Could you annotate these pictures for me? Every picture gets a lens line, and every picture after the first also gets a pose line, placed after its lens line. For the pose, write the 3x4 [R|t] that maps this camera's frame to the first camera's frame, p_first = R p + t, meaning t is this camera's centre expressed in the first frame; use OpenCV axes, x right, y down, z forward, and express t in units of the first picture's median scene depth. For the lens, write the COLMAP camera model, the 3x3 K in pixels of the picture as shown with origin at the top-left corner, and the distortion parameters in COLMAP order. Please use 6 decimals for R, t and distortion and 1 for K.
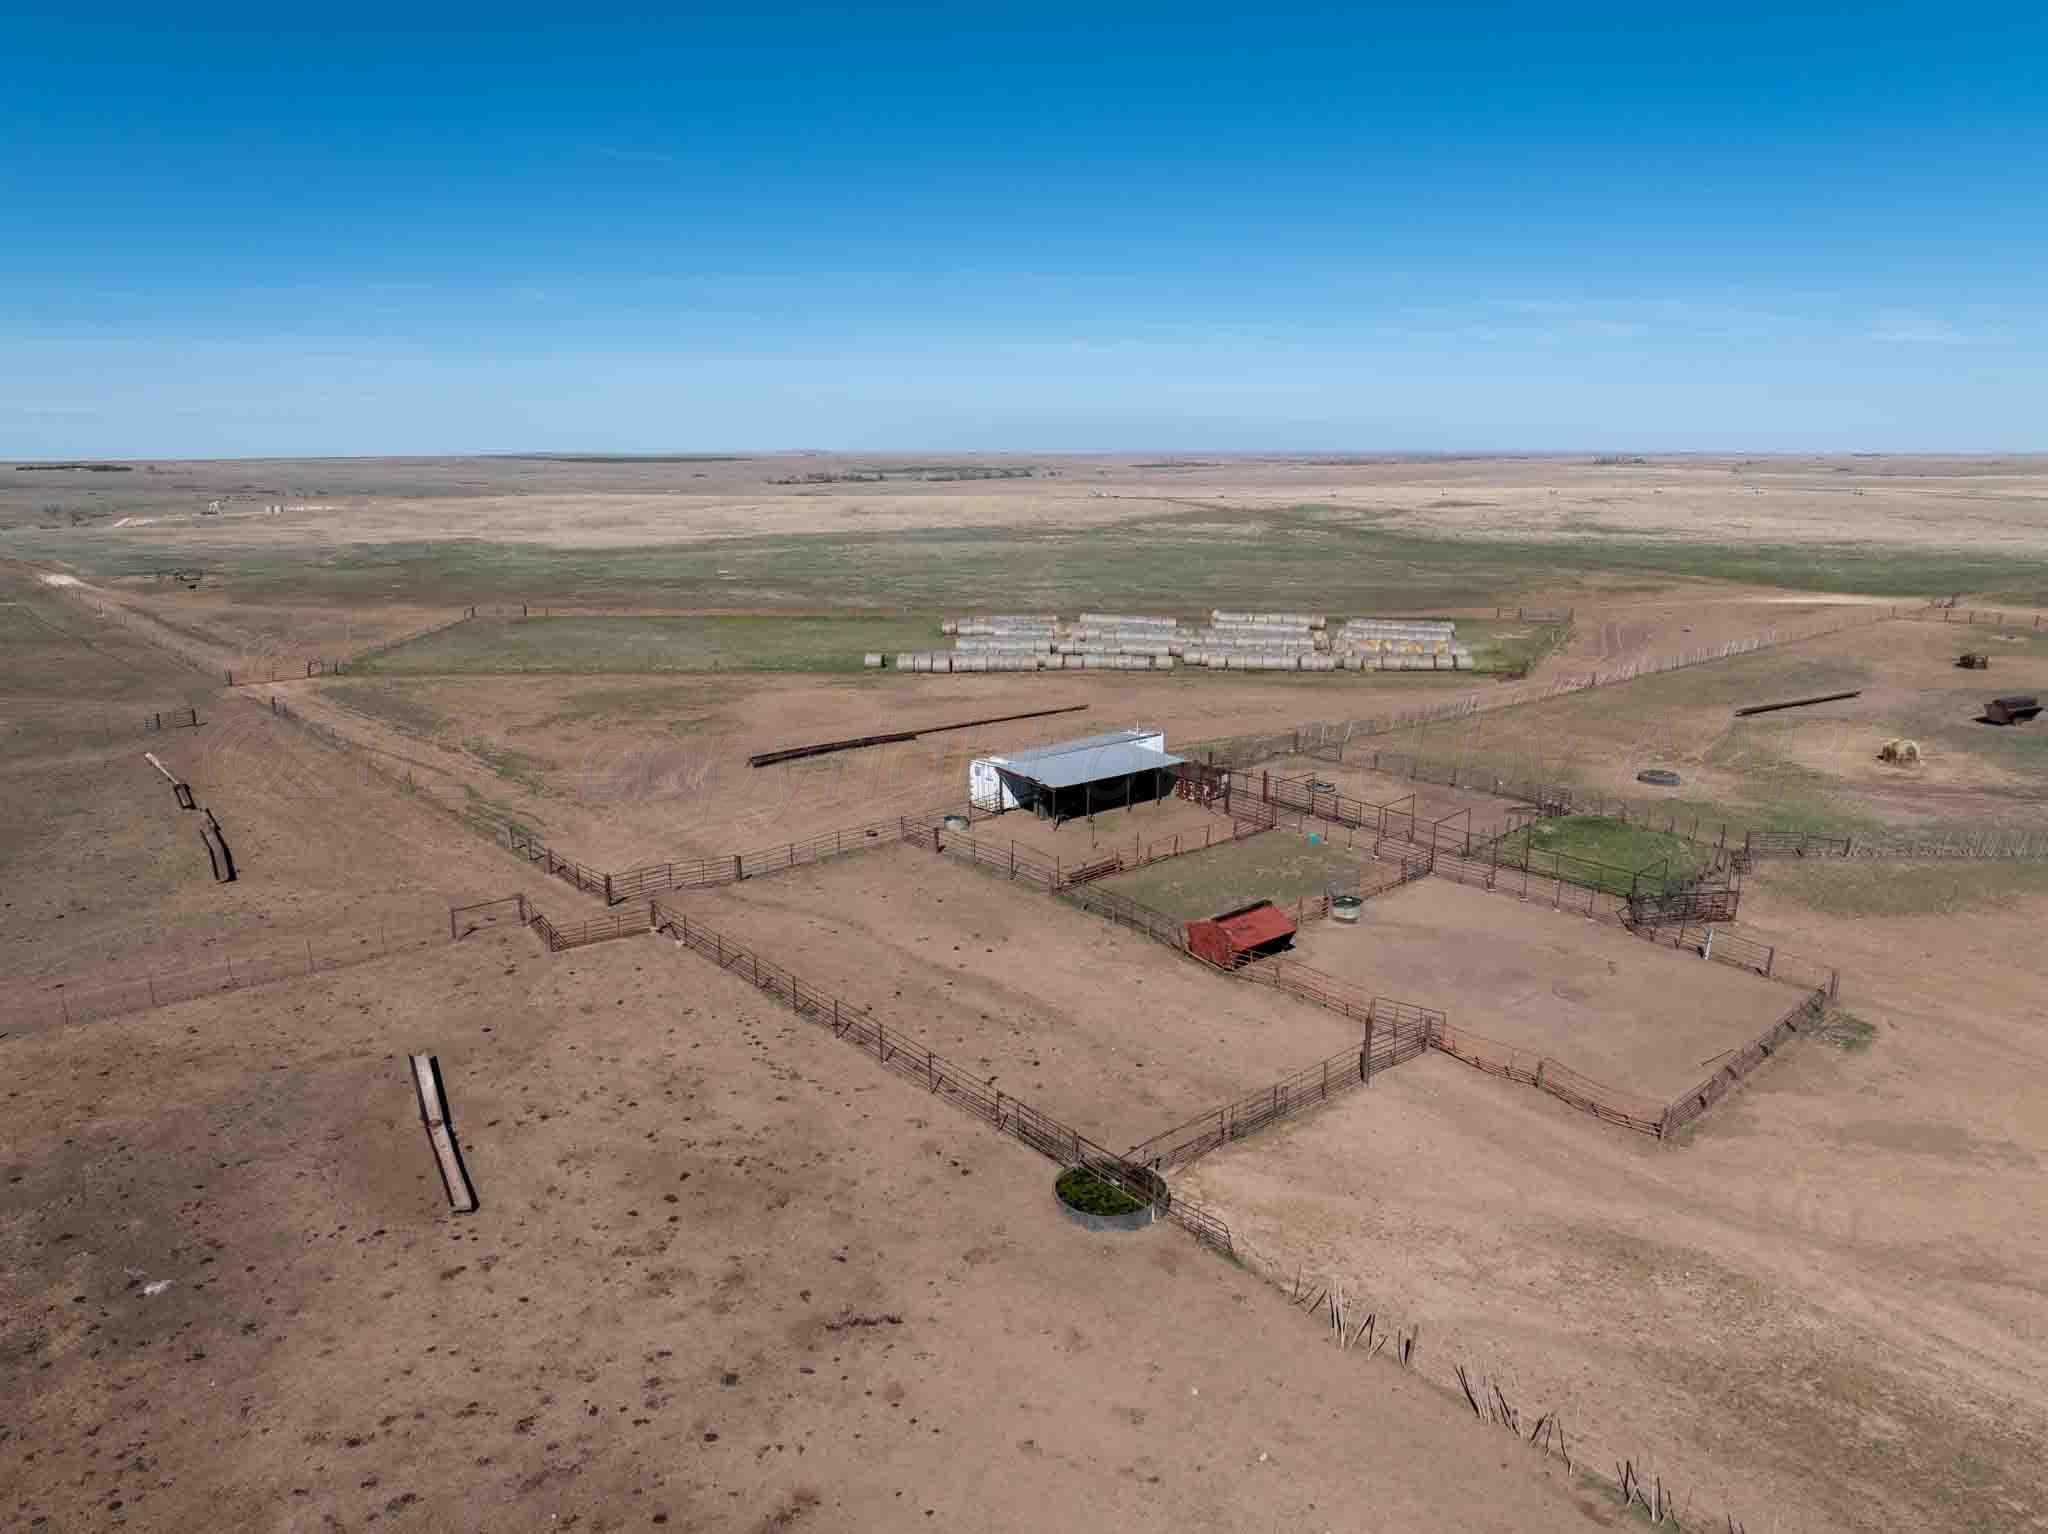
lens RADIAL K [[1401.7, 0, 1063.4], [0, 1401.7, 765.5], [0, 0, 1]] dist [-0.033303, 0.000142]
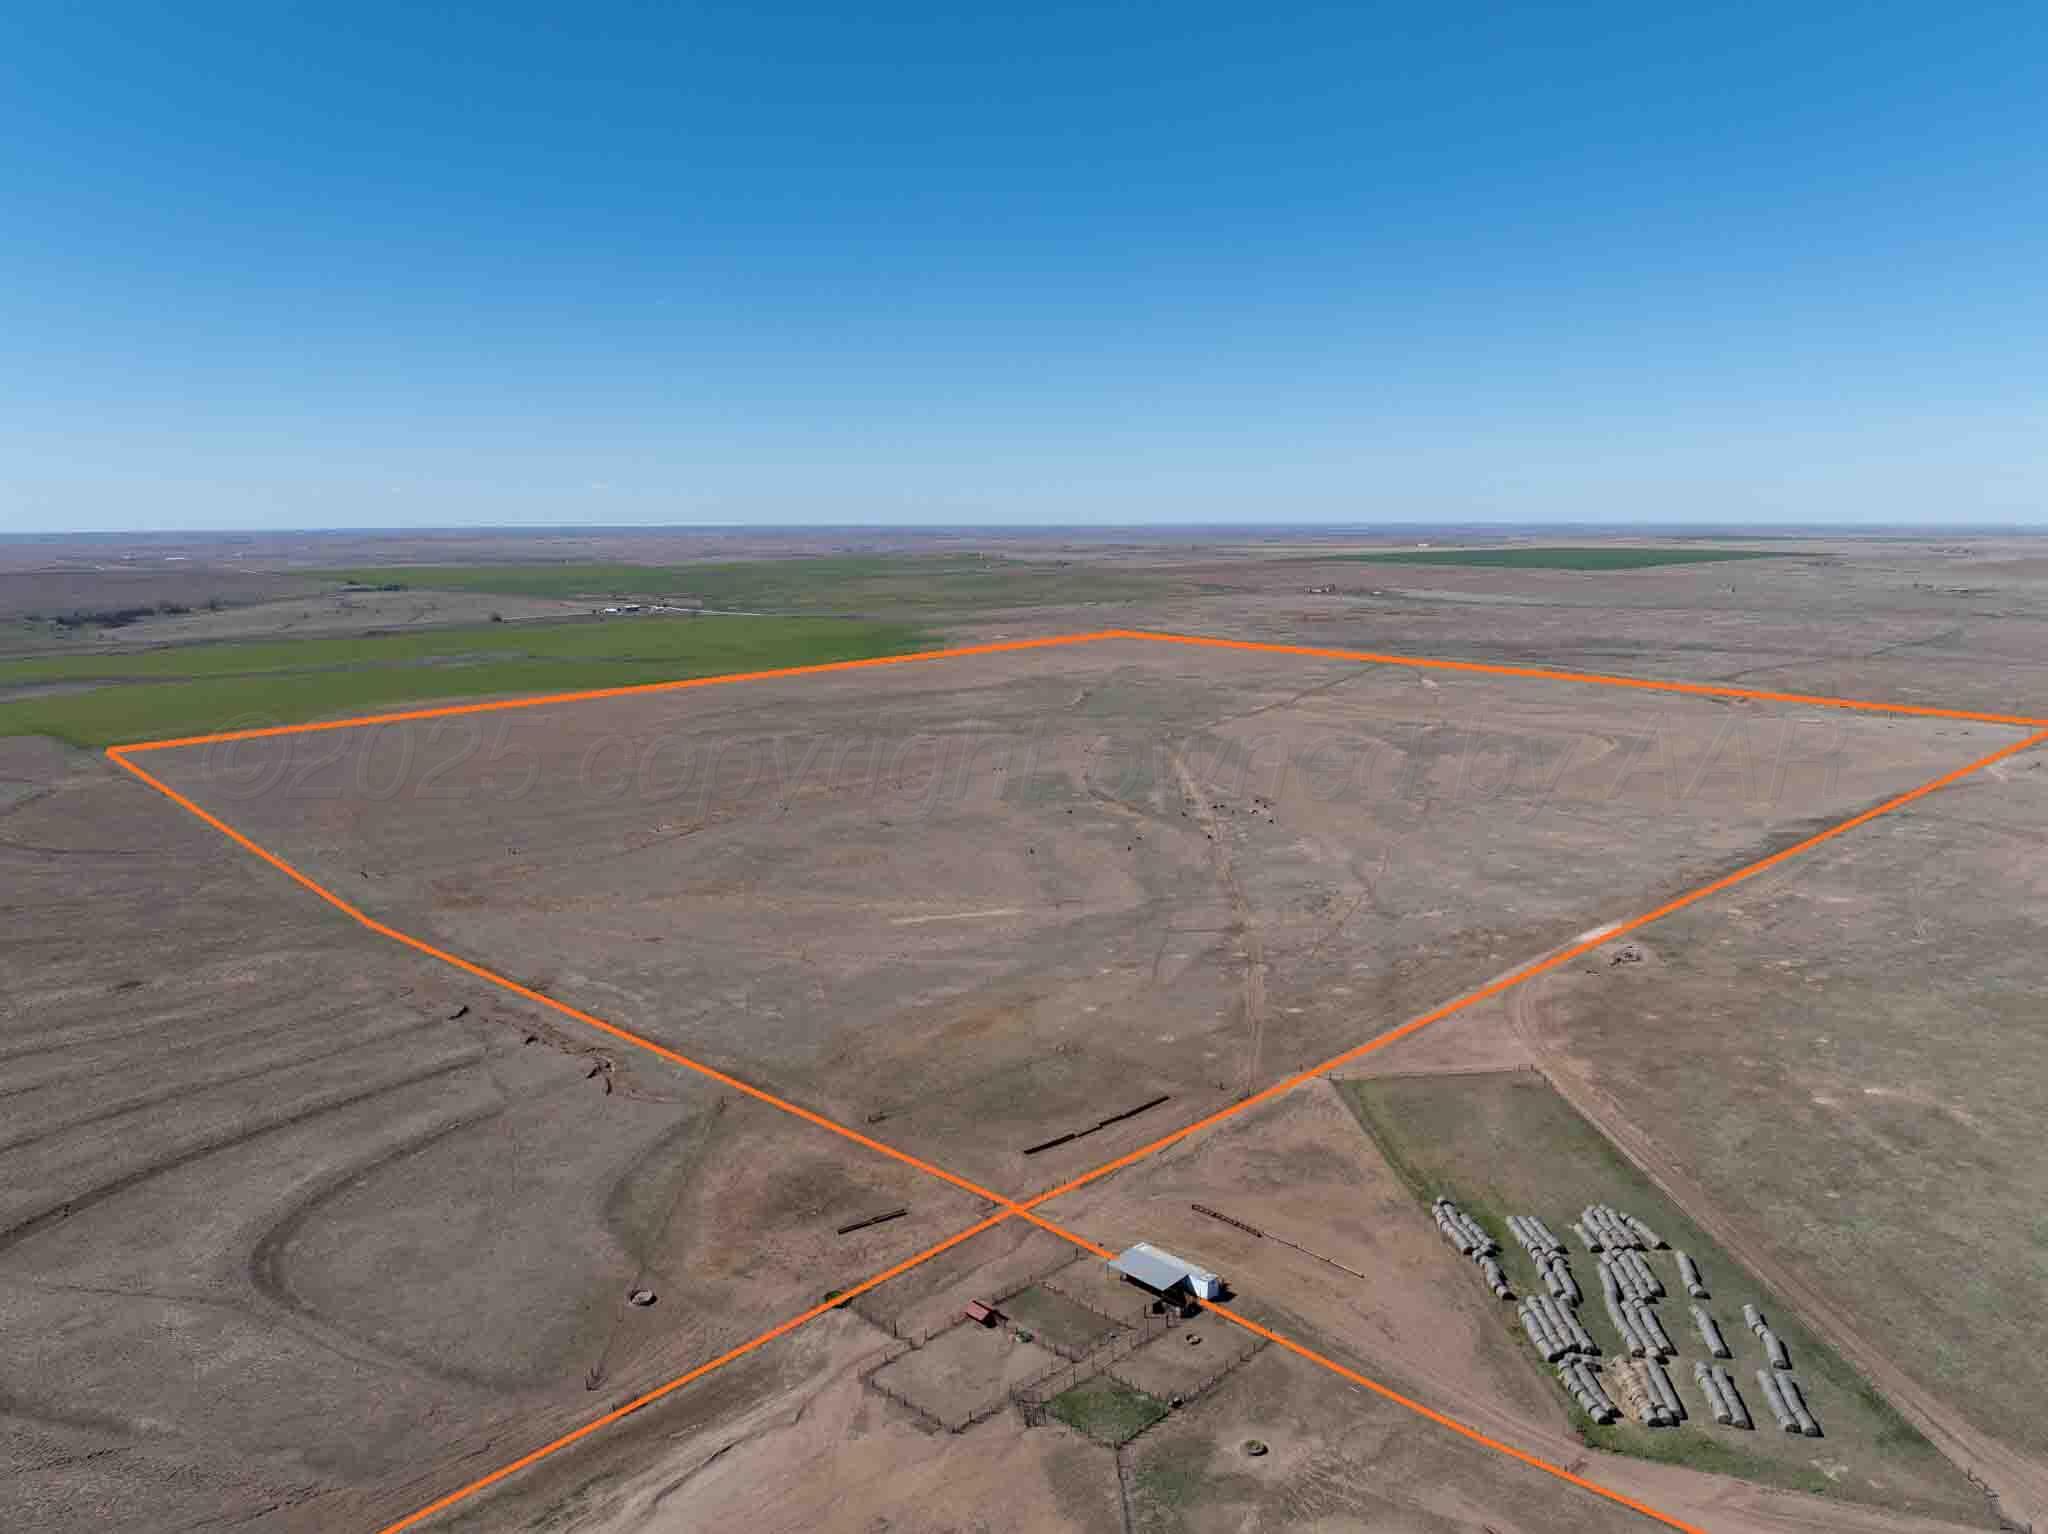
lens RADIAL K [[1401.7, 0, 1063.4], [0, 1401.7, 765.5], [0, 0, 1]] dist [-0.033303, 0.000142]
pose [[0.094811, 0.177400, -0.979561, 2.654938], [-0.214512, 0.964518, 0.153914, -1.407914], [0.972109, 0.195534, 0.129502, 0.458619]]
